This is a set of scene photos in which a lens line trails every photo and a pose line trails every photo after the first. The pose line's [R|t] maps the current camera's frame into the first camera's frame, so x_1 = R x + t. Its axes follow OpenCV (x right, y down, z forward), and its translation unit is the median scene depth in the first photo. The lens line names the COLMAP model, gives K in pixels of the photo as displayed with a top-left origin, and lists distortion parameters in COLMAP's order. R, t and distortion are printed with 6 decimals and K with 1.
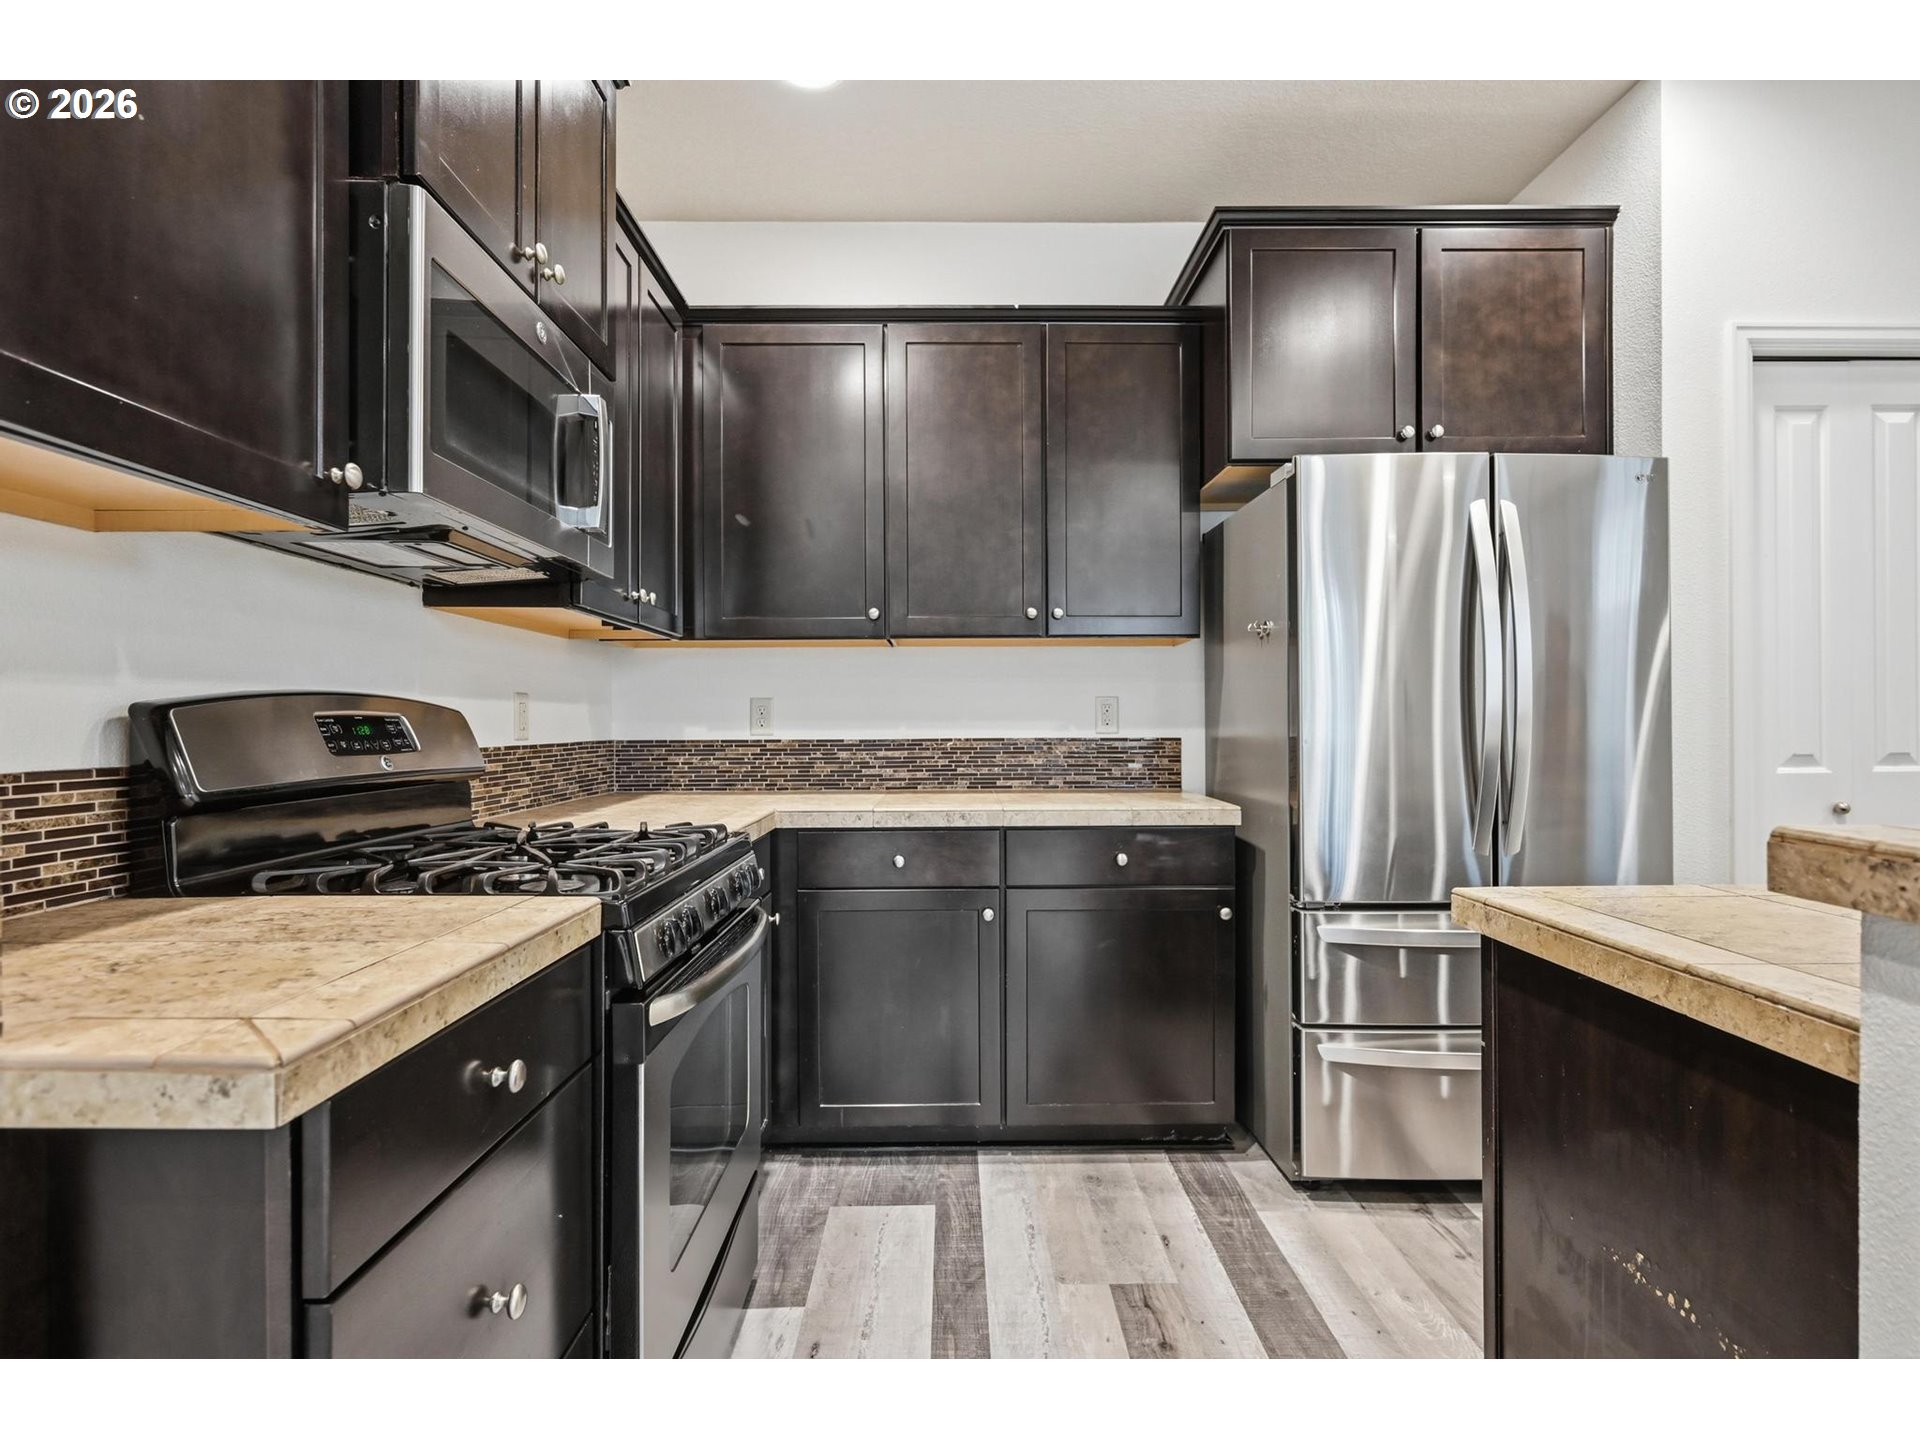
lens RADIAL K [[974.1, 0, 967.3], [0, 974.1, 718.8], [0, 0, 1]] dist [-0.000171, 0.000200]
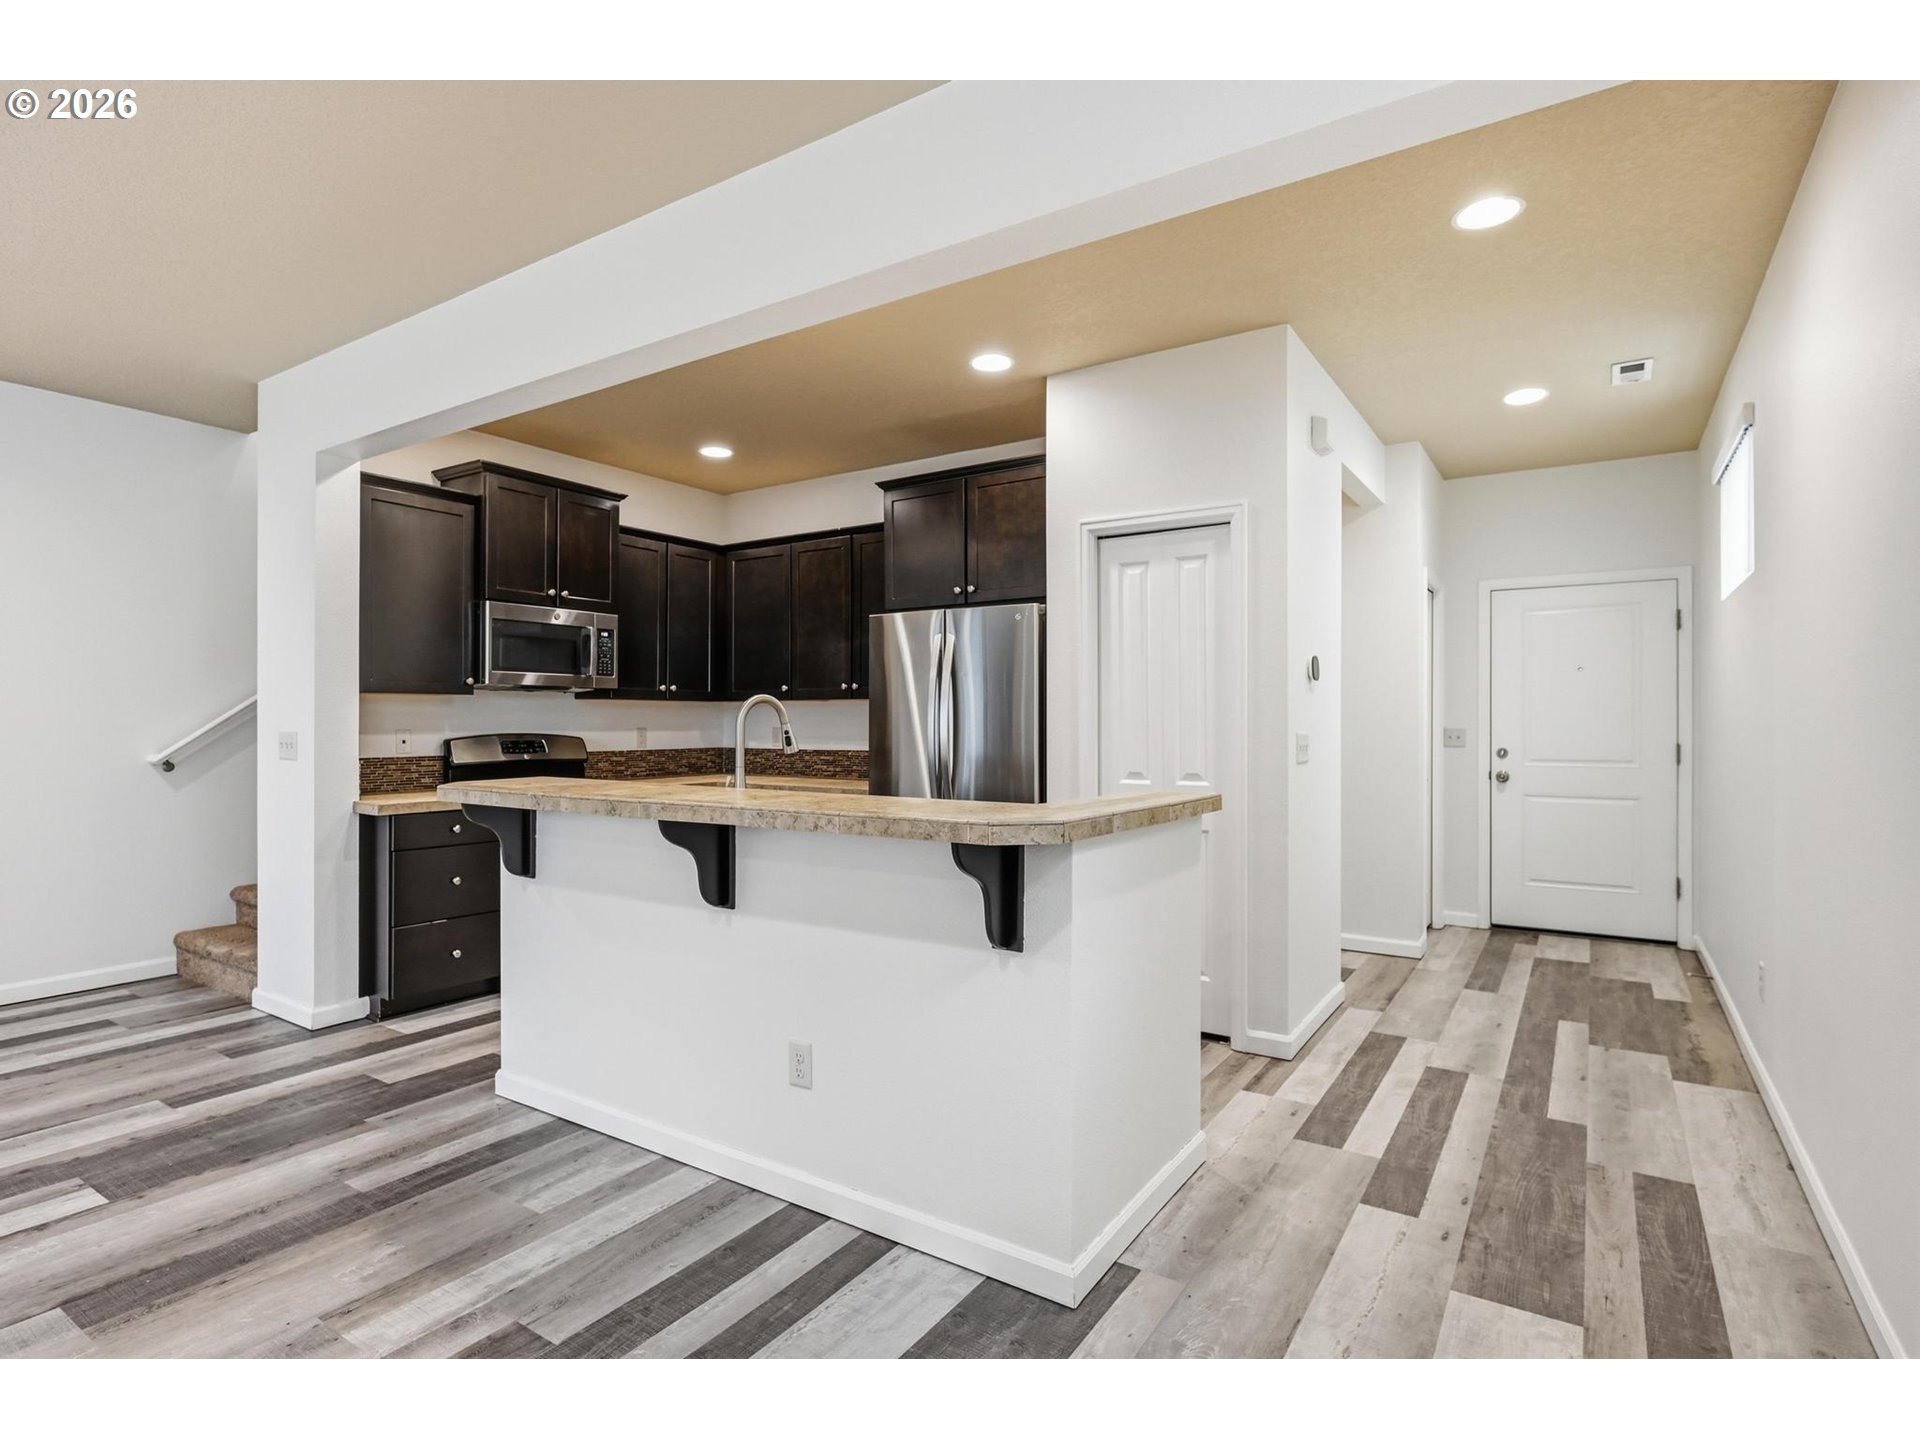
lens RADIAL K [[974.1, 0, 965.1], [0, 974.1, 716.2], [0, 0, 1]] dist [-0.000171, 0.000200]
pose [[0.828340, 0.002169, -0.560222, 1.896185], [-0.002782, 0.999996, -0.000242, -0.070443], [0.560219, 0.001759, 0.828343, -0.657766]]
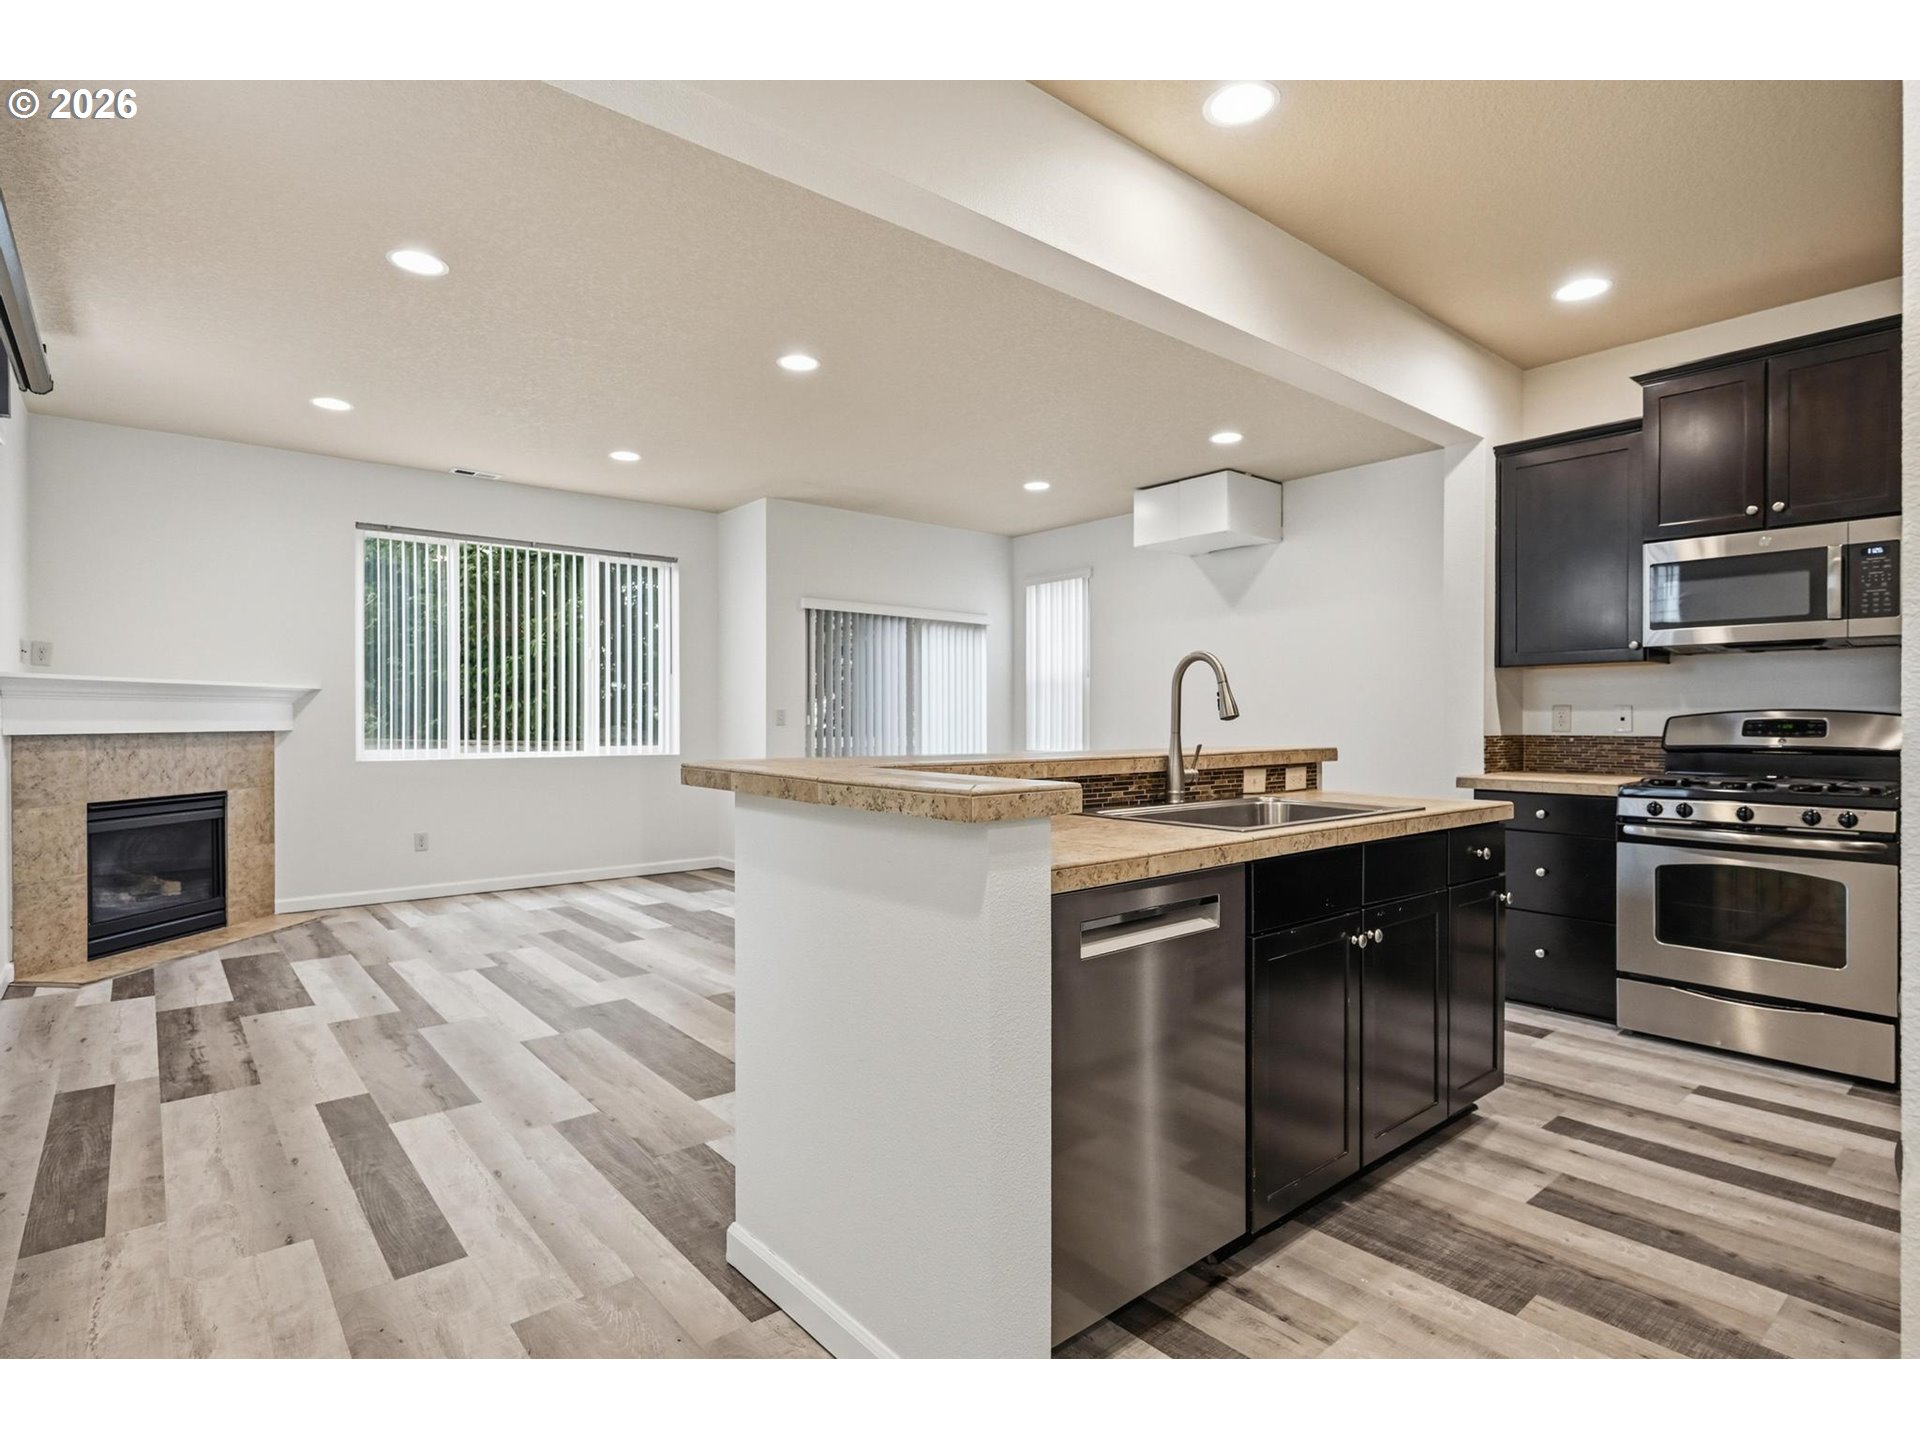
lens RADIAL K [[974.1, 0, 960.6], [0, 974.1, 718.1], [0, 0, 1]] dist [-0.000171, 0.000200]
pose [[-0.776977, 0.006313, -0.629498, 2.151861], [0.003680, 0.999978, 0.005485, -0.024153], [0.629518, 0.001945, -0.776983, 1.929585]]
